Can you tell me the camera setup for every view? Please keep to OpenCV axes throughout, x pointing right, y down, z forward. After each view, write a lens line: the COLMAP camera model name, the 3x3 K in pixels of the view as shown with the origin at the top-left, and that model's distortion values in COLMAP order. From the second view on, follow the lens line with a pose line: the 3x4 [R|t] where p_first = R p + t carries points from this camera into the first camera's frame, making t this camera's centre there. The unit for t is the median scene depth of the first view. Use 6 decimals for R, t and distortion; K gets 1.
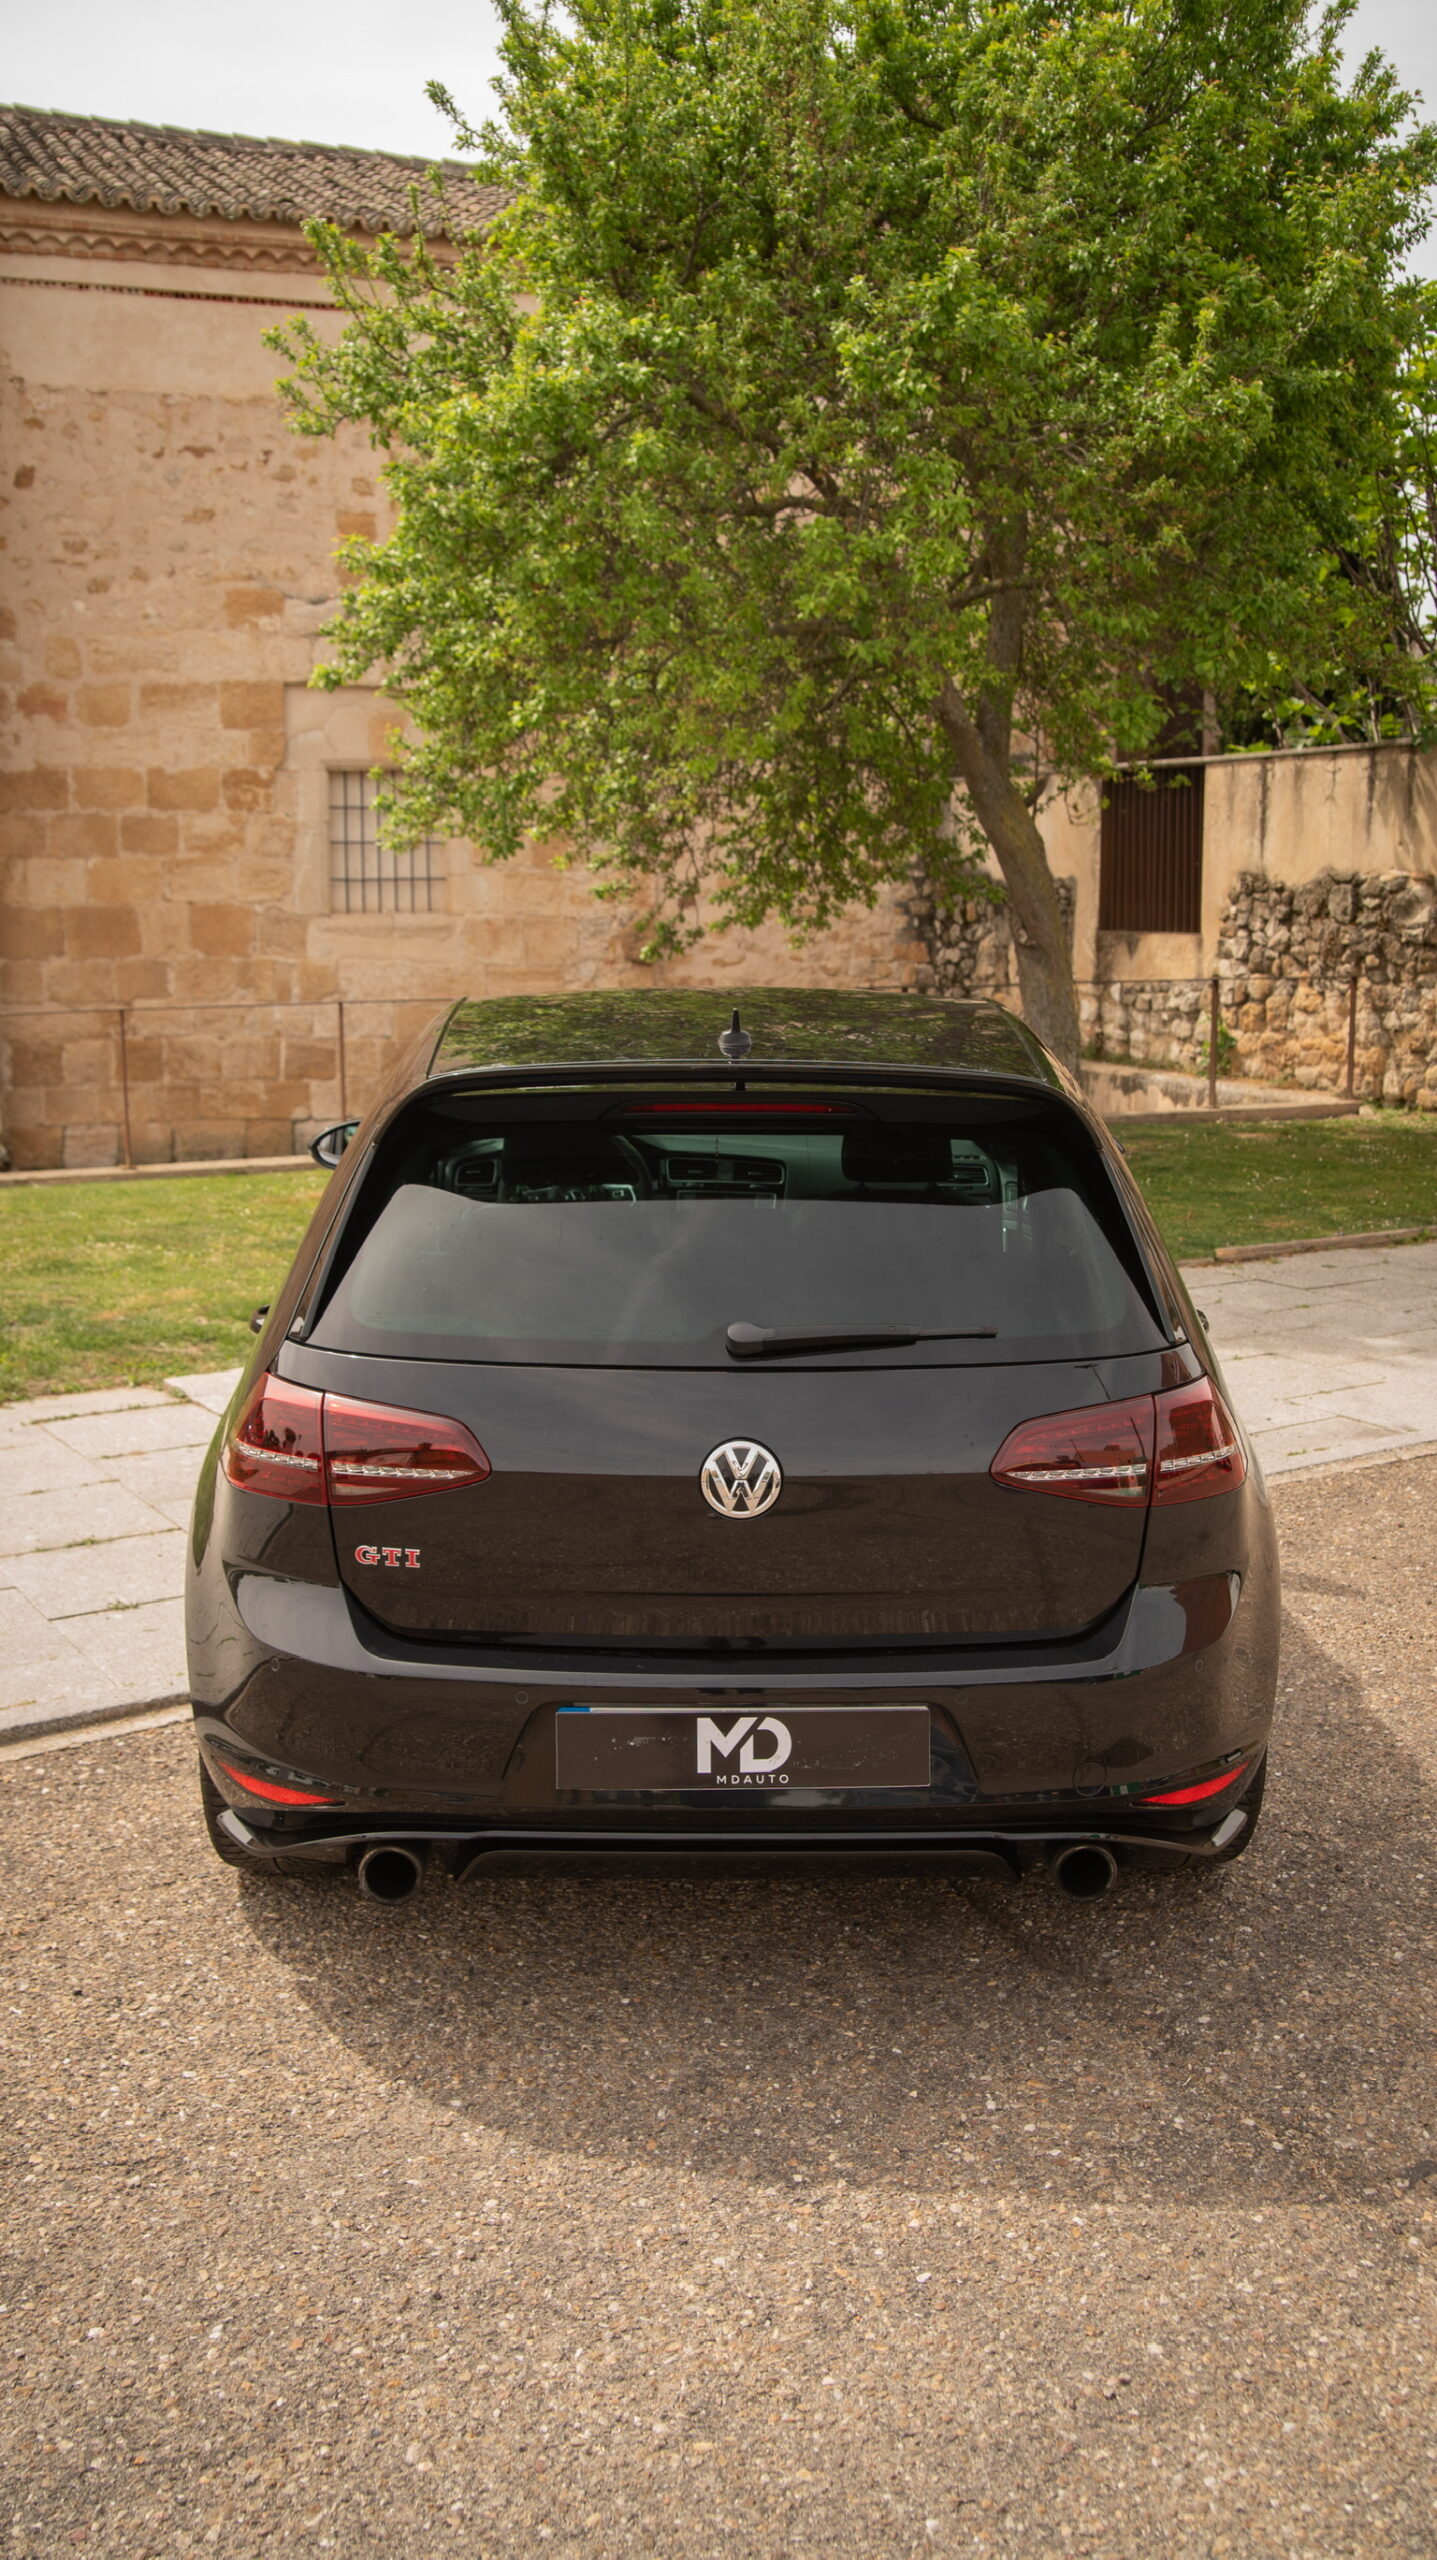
lens RADIAL K [[2240.0, 0, 726.8], [0, 2240.0, 1279.9], [0, 0, 1]] dist [-0.117410, 0.141103]
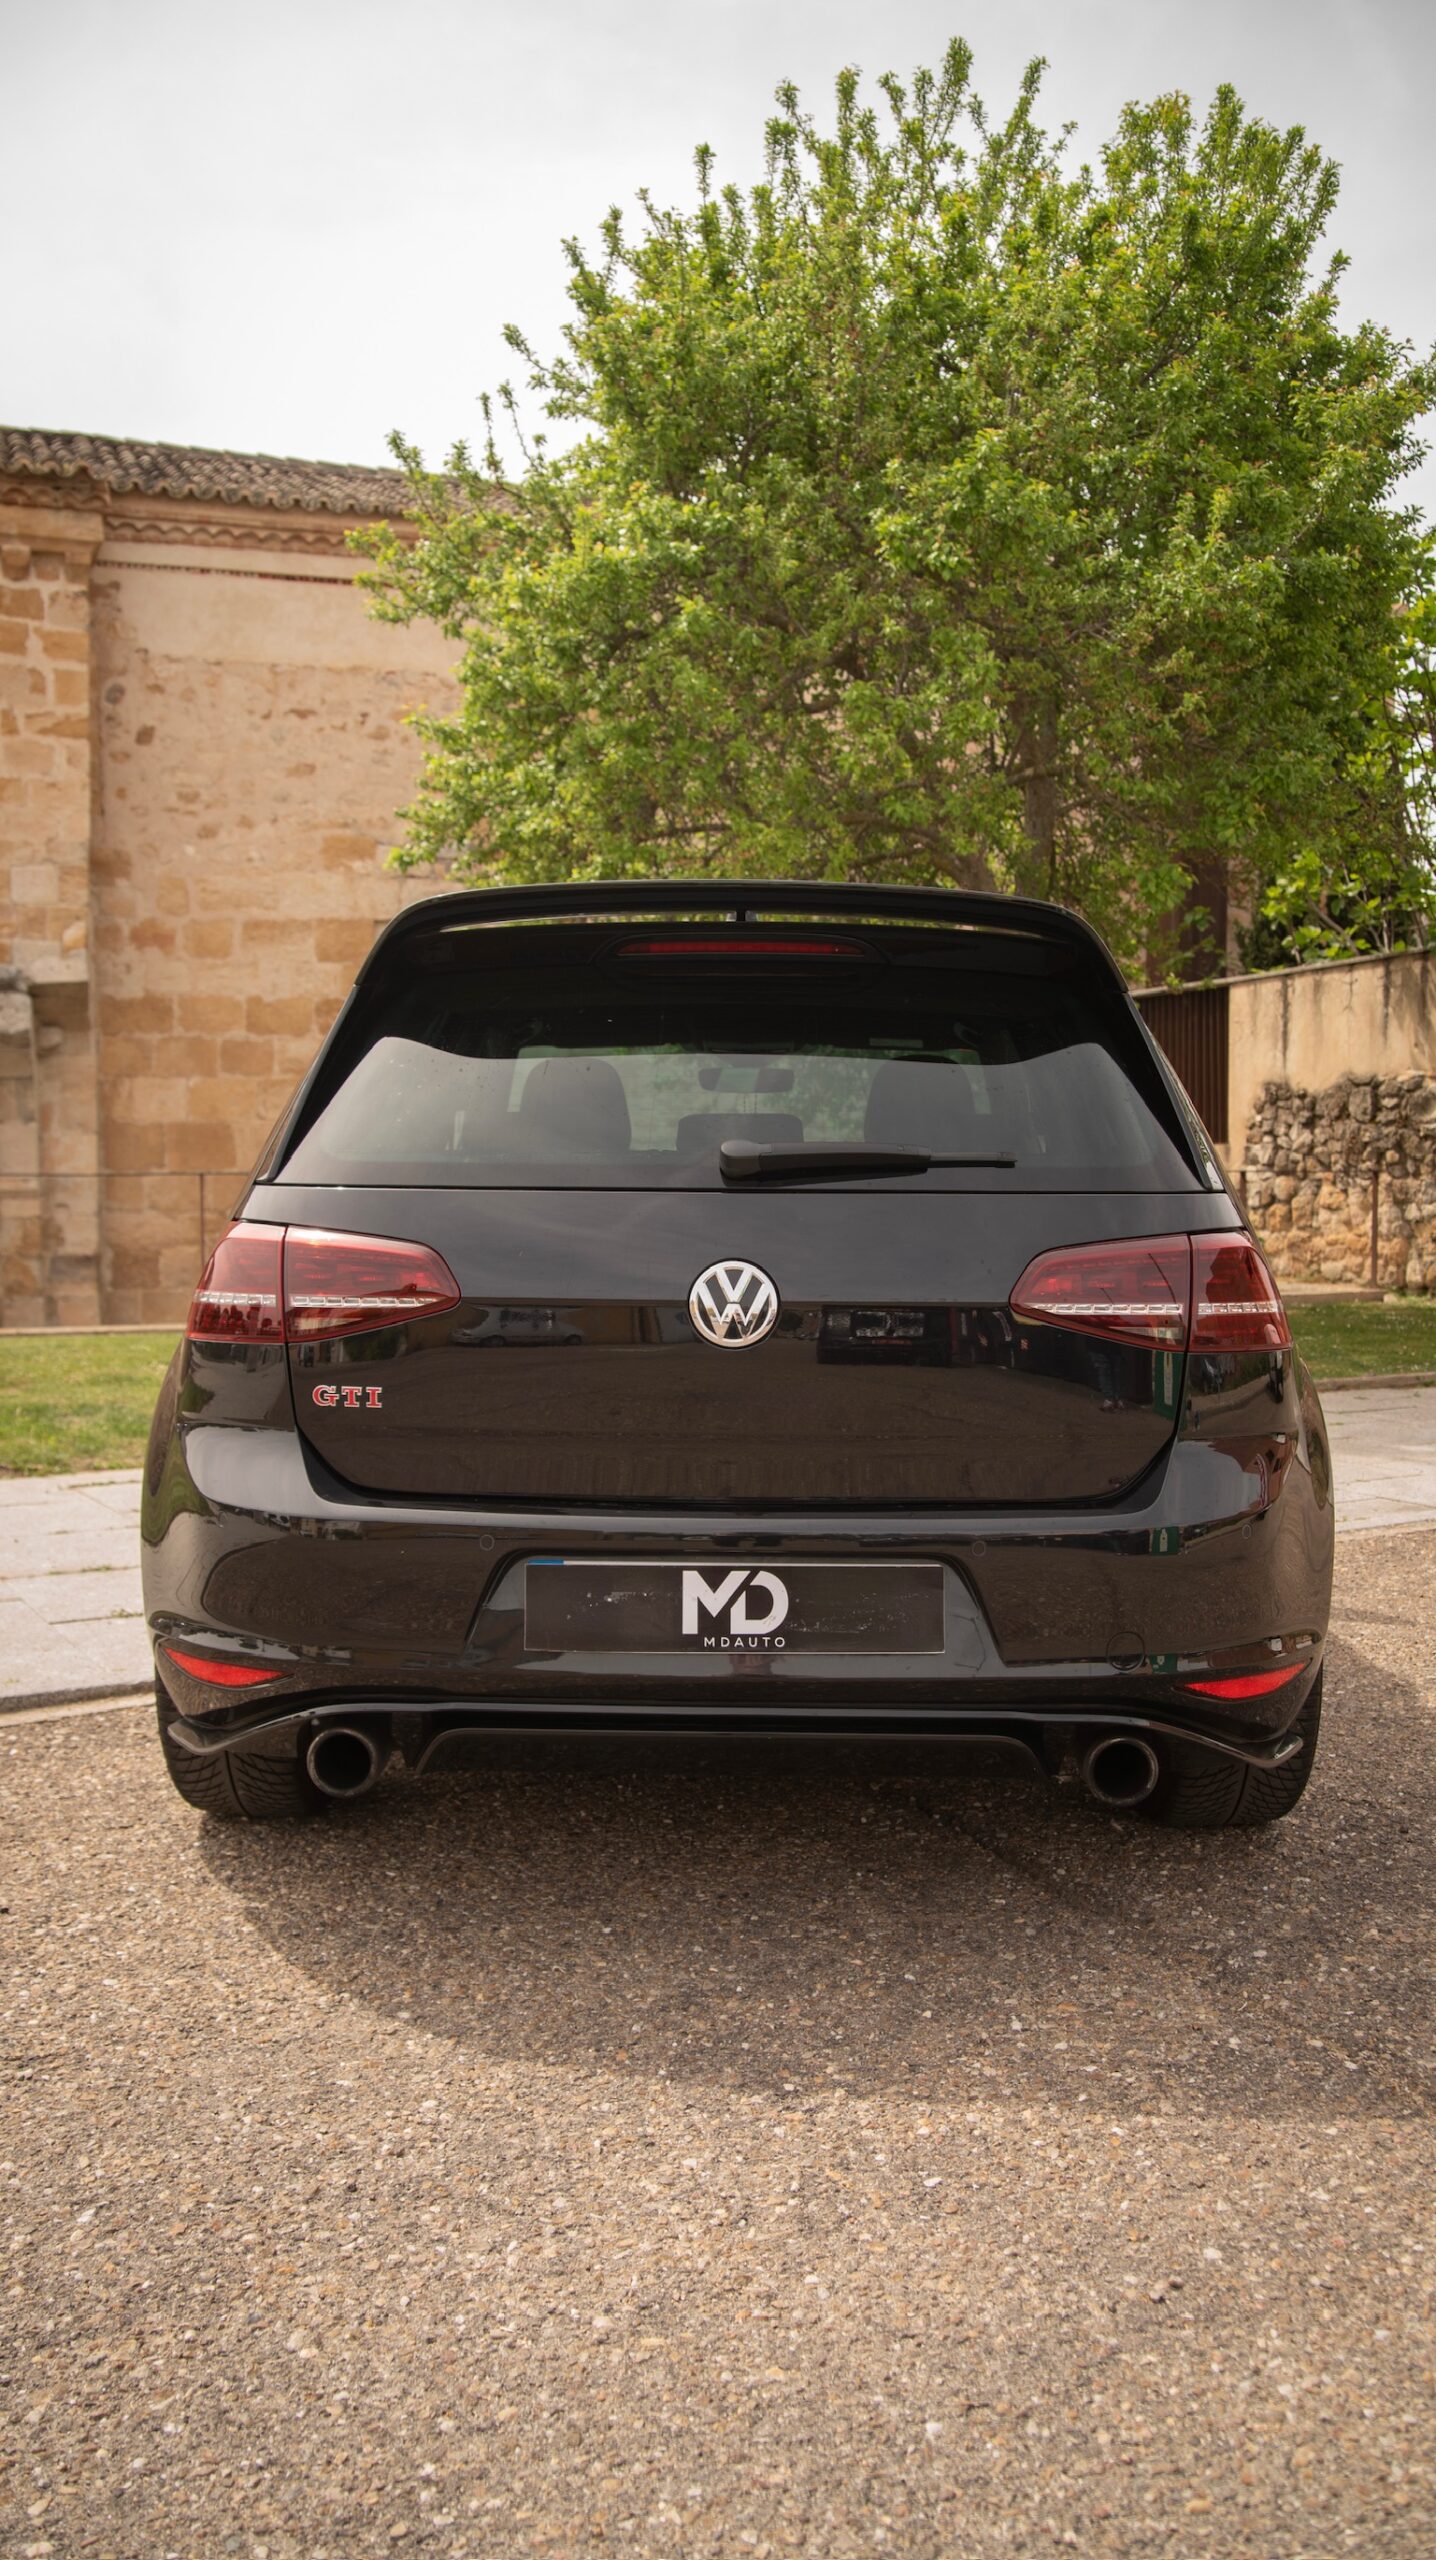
lens RADIAL K [[2073.8, 0, 718.0], [0, 2073.8, 1280.0], [0, 0, 1]] dist [-0.127732, 0.133146]
pose [[0.999378, 0.004171, -0.035025, 0.005862], [-0.008468, 0.992315, -0.123444, 0.036518], [0.034241, 0.123664, 0.991733, 0.032889]]
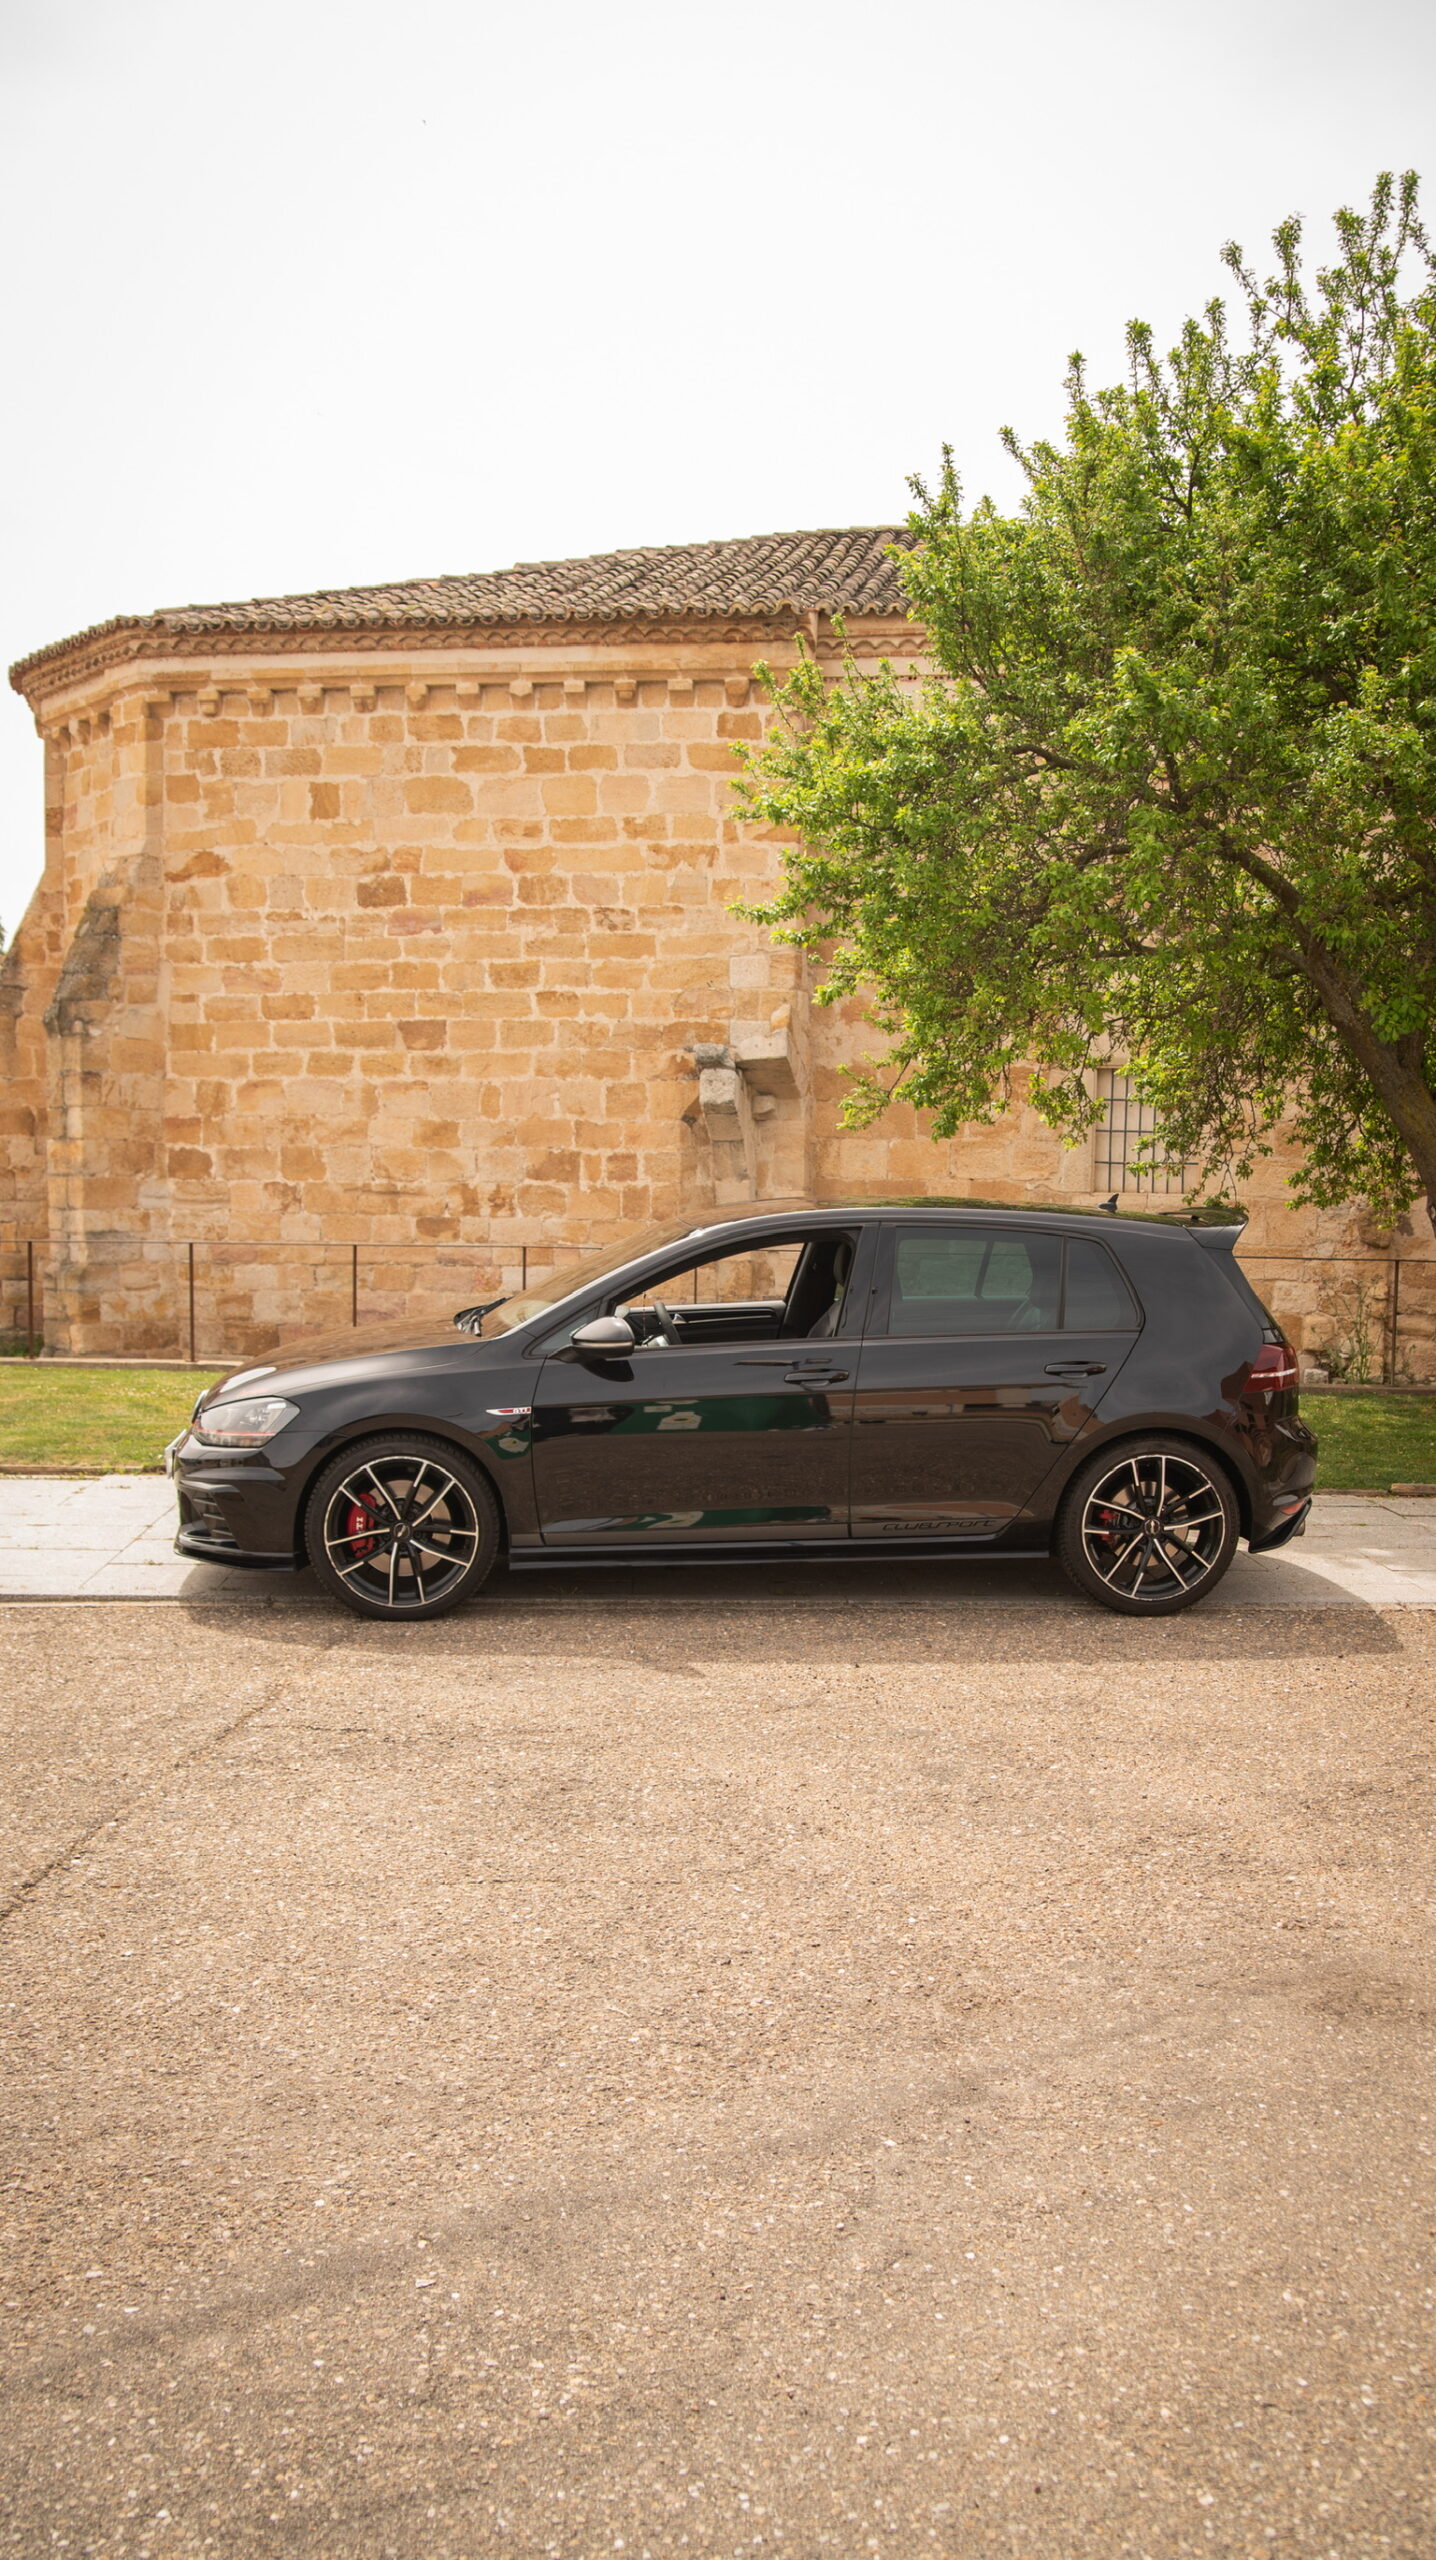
lens RADIAL K [[2194.3, 0, 751.7], [0, 2194.3, 1374.9], [0, 0, 1]] dist [-0.105223, -0.001048]
pose [[0.868790, 0.060148, -0.491515, 0.300965], [-0.102843, 0.992869, -0.060282, 0.019615], [0.484384, 0.102922, 0.868780, -0.070581]]
